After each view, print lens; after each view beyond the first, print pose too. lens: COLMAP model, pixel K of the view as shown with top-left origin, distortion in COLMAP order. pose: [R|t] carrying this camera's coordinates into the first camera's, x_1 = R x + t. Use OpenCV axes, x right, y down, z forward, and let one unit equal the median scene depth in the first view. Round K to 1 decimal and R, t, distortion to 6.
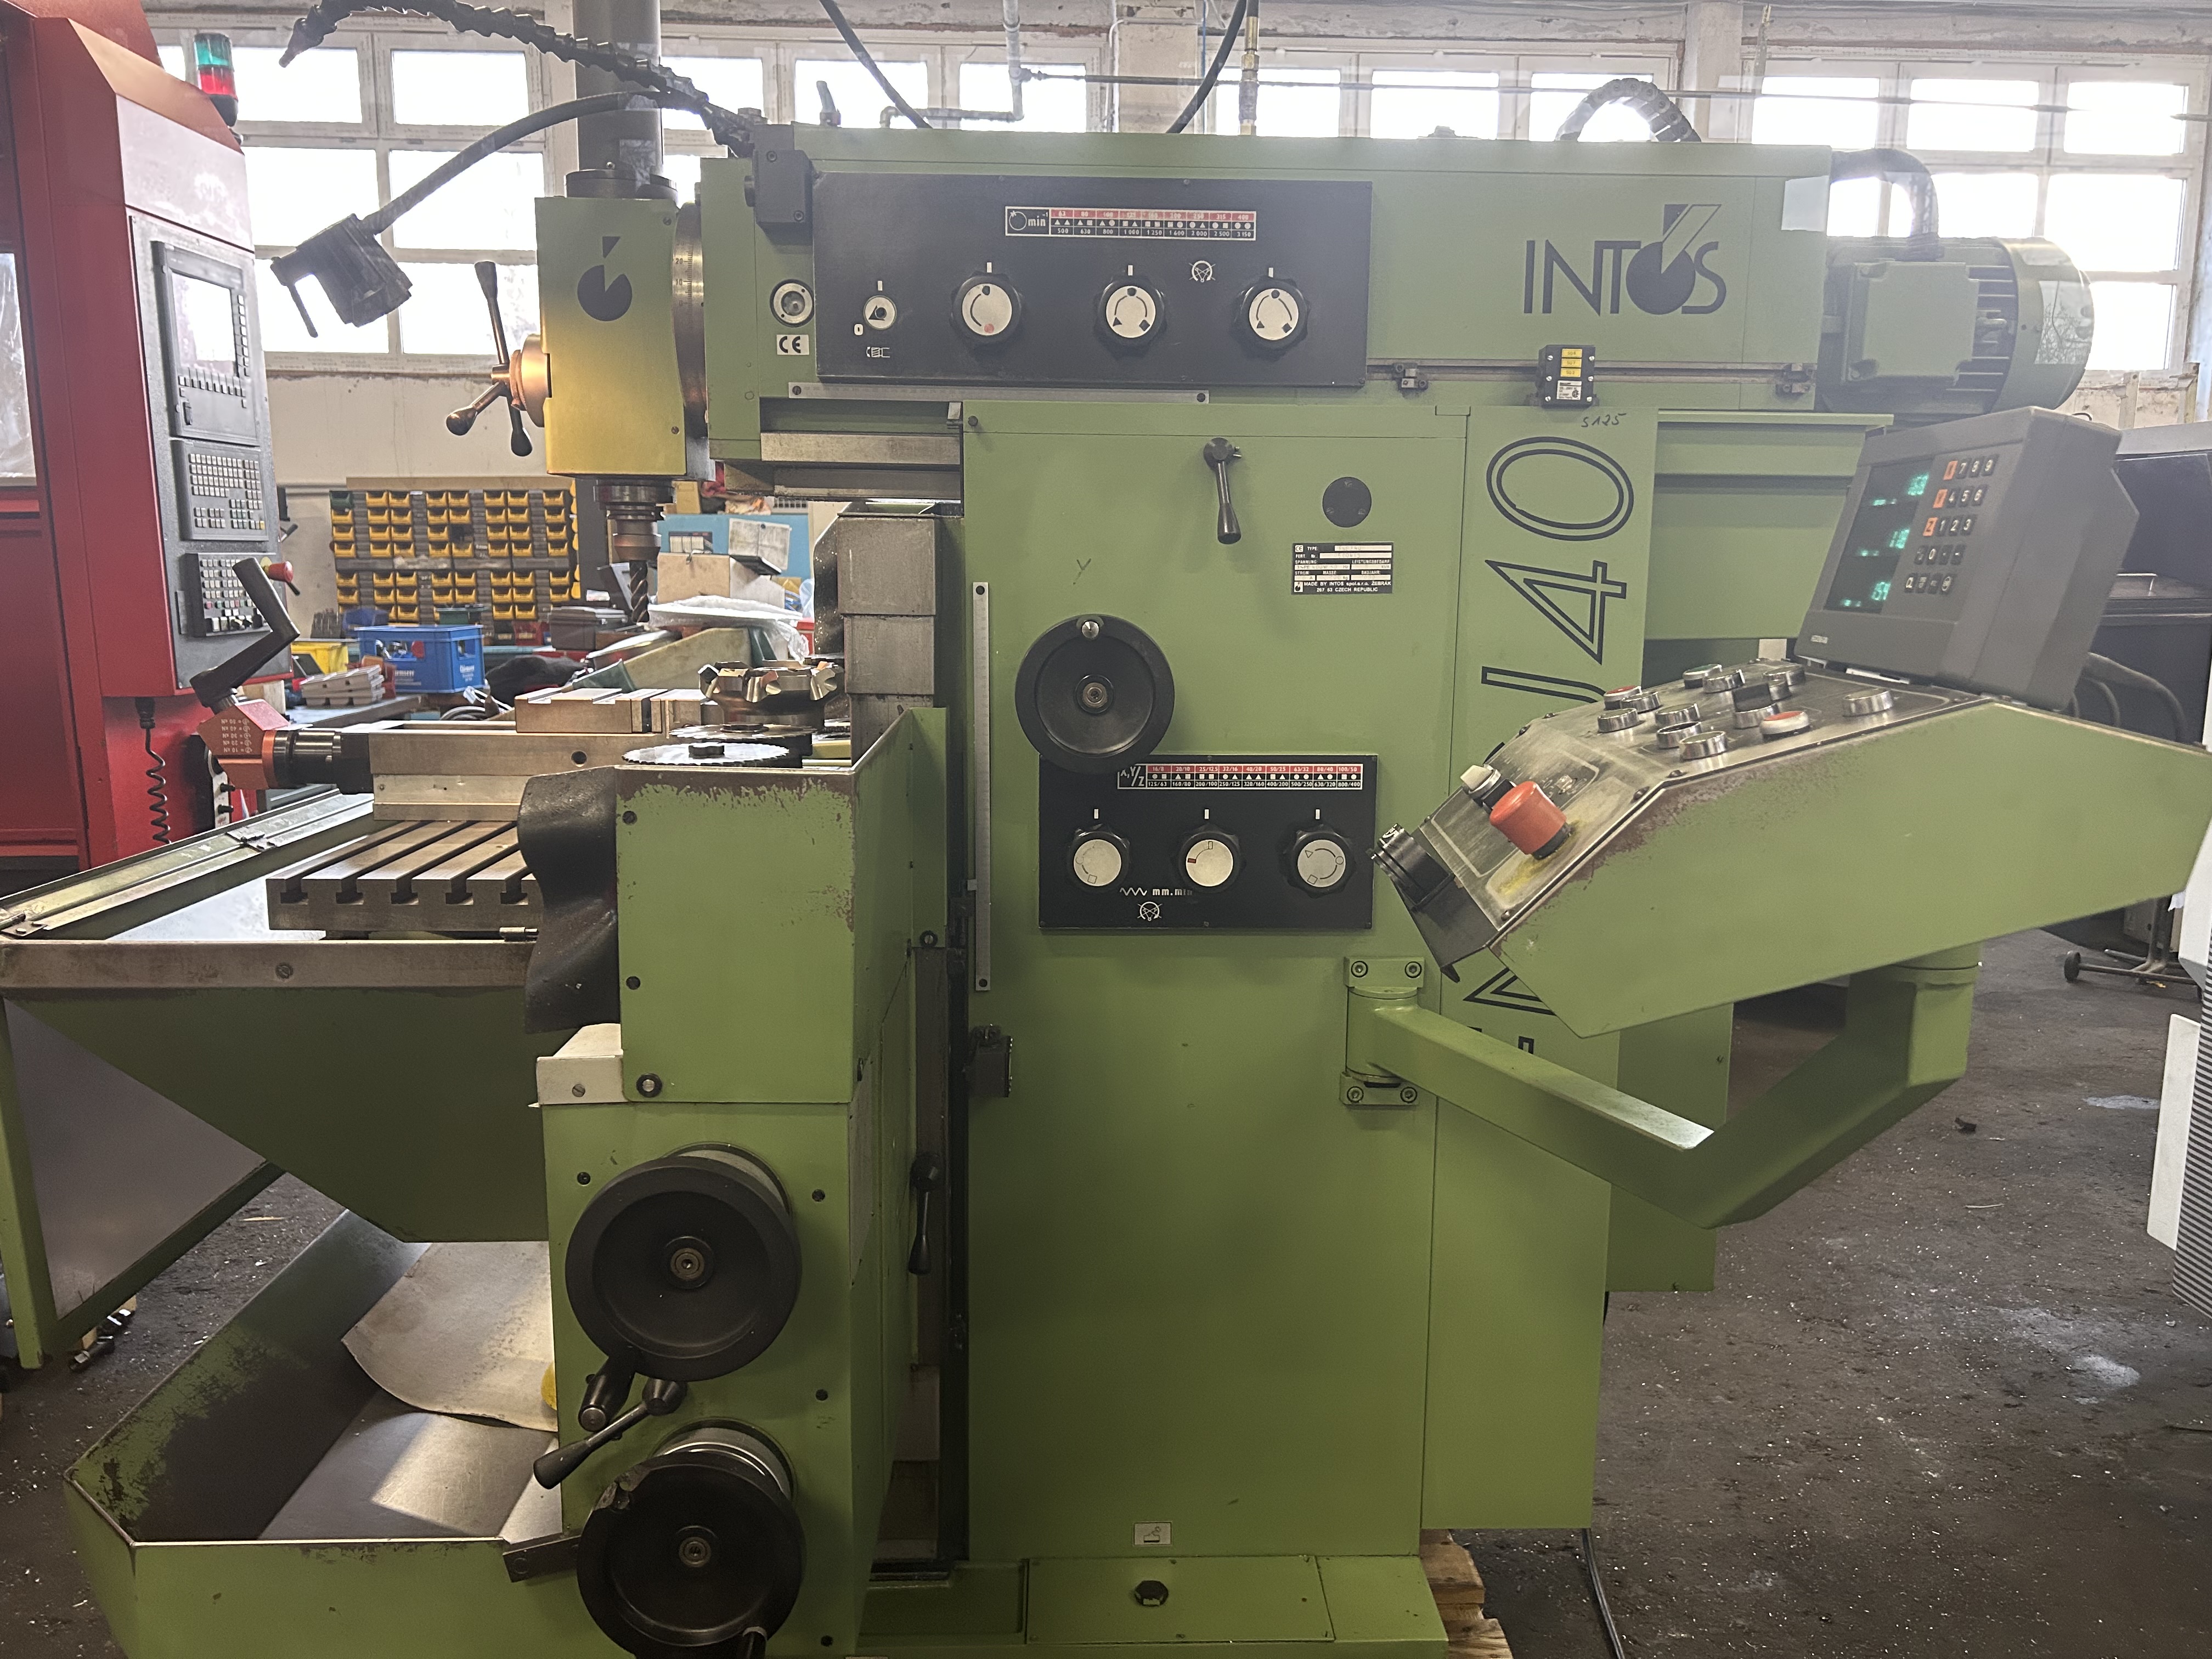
lens RADIAL K [[1681.6, 0, 1122.0], [0, 1681.6, 833.0], [0, 0, 1]] dist [0.051467, -0.055828]
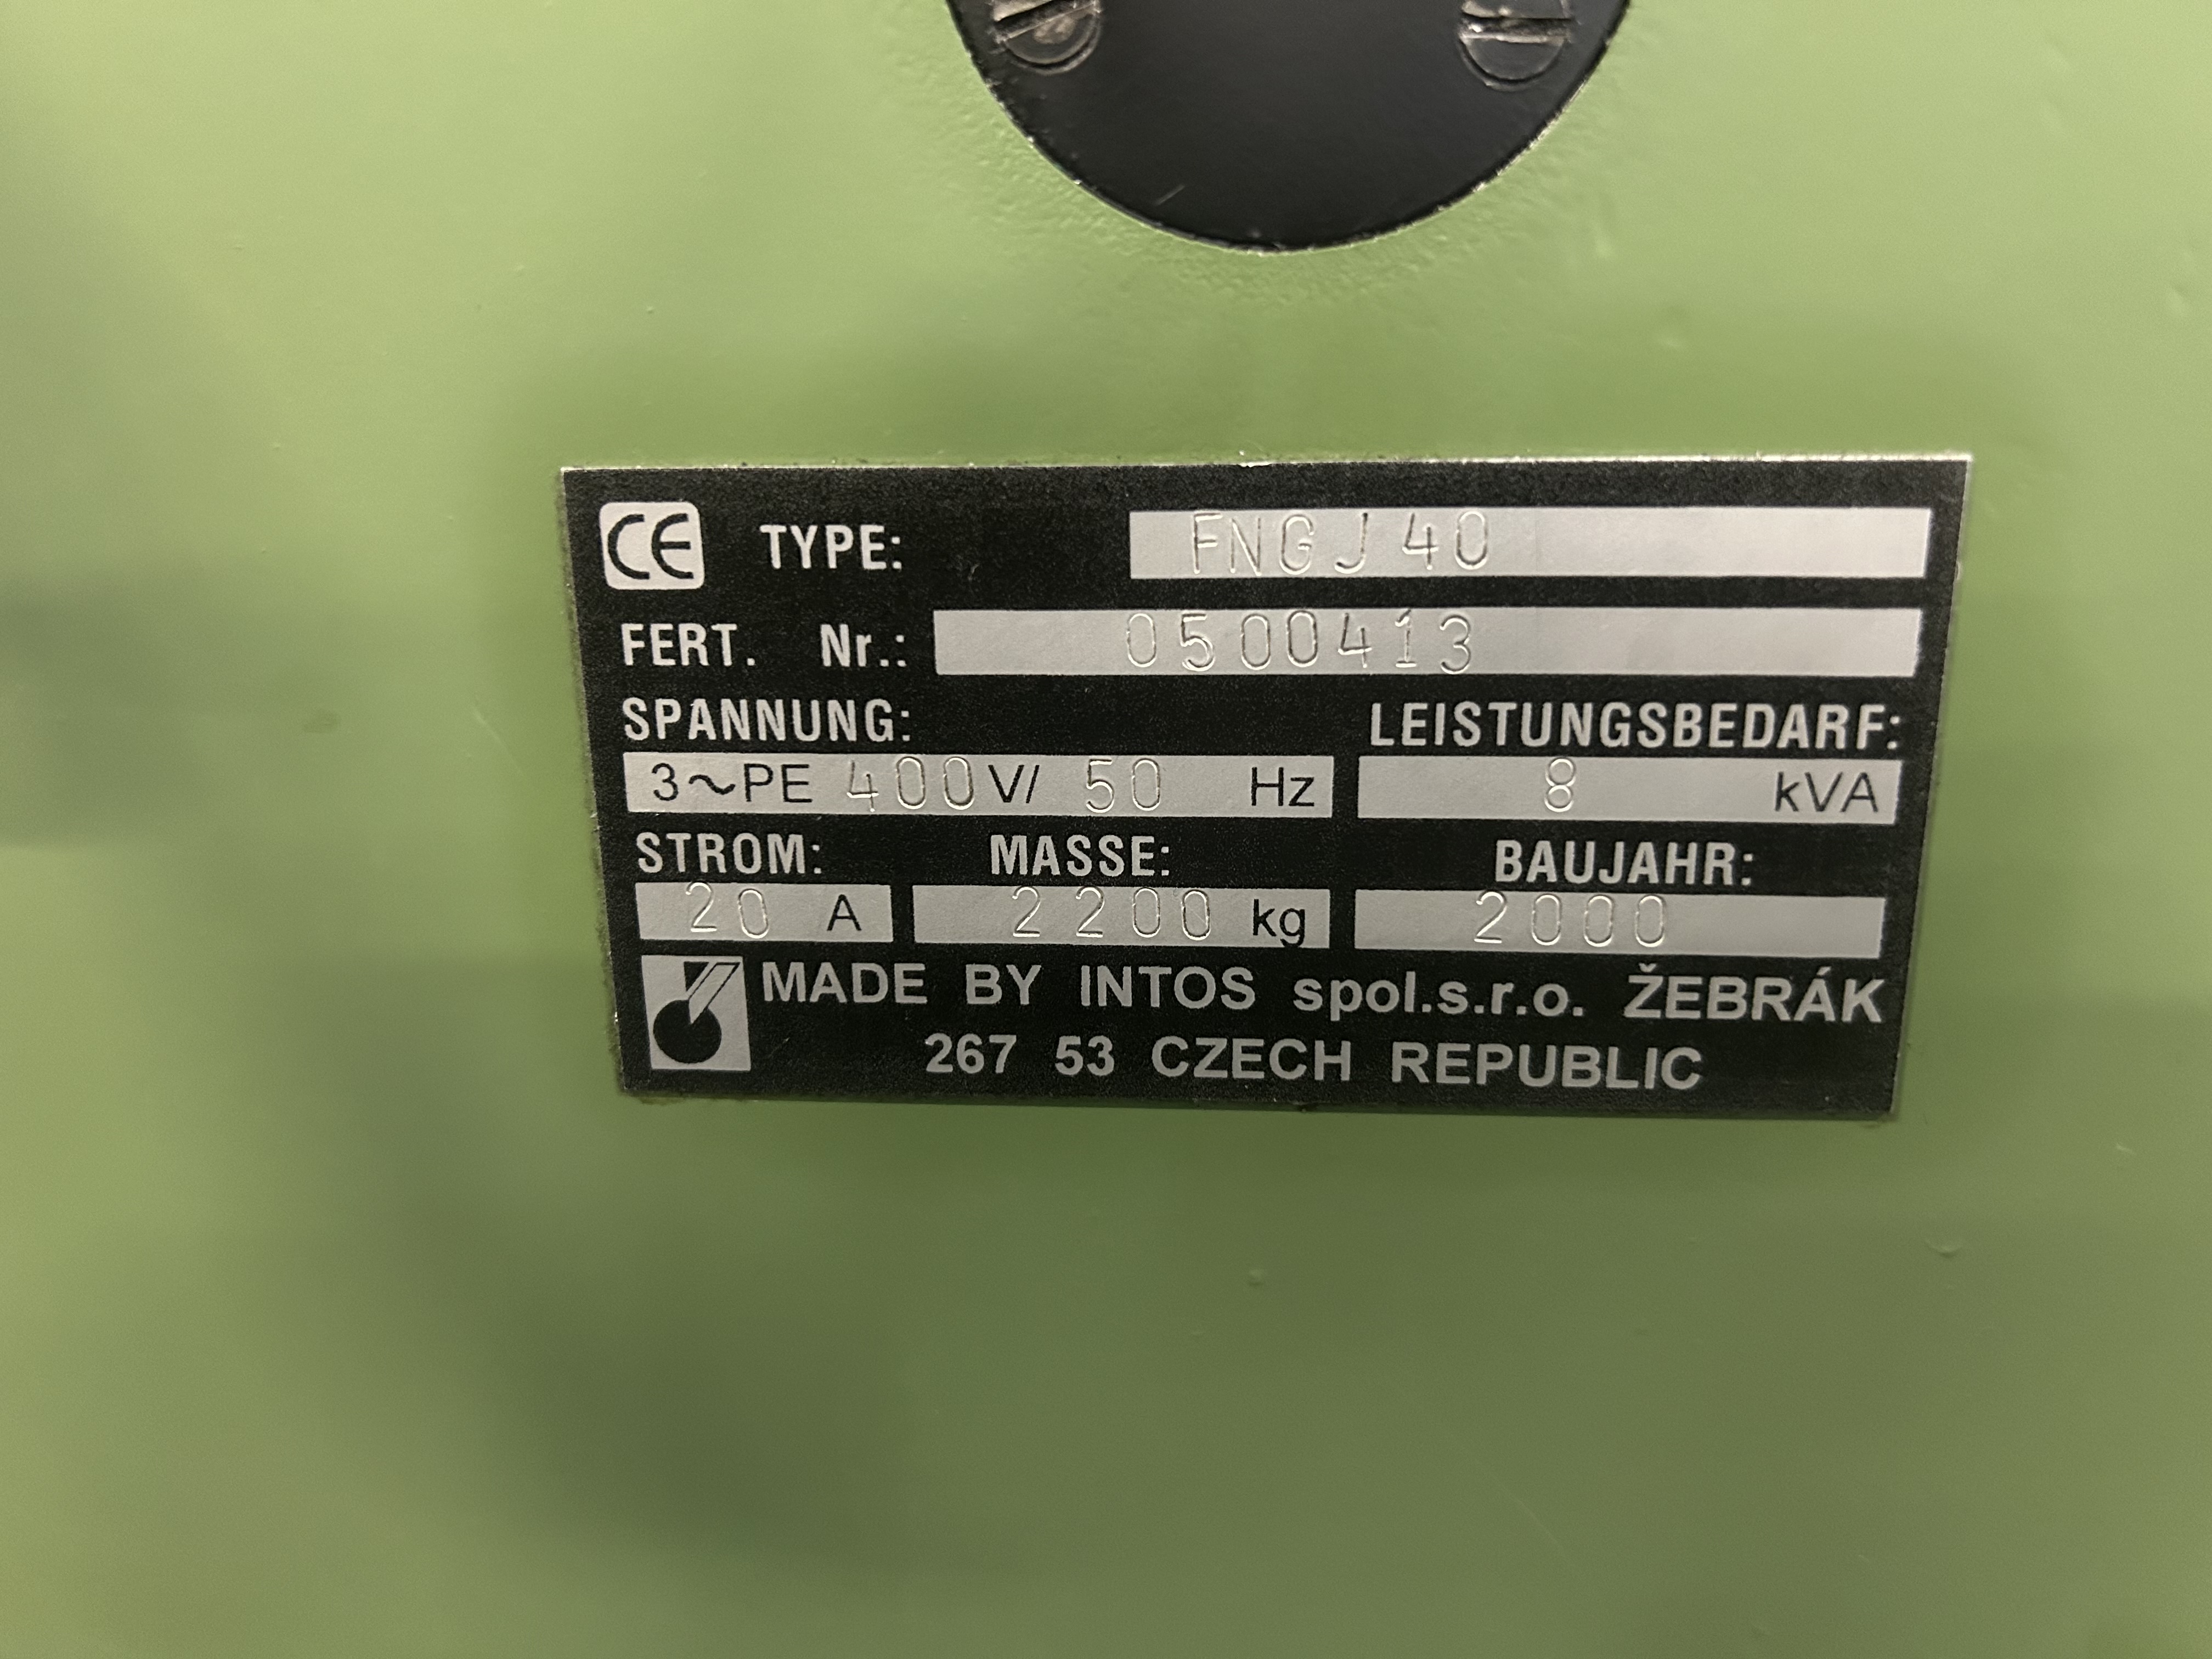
lens RADIAL K [[1681.6, 0, 1108.3], [0, 1681.6, 826.4], [0, 0, 1]] dist [0.051467, -0.055828]
pose [[0.991581, 0.029399, -0.126107, 0.134722], [-0.016140, 0.994351, 0.104907, -0.163886], [0.128479, -0.101989, 0.986454, 0.922588]]
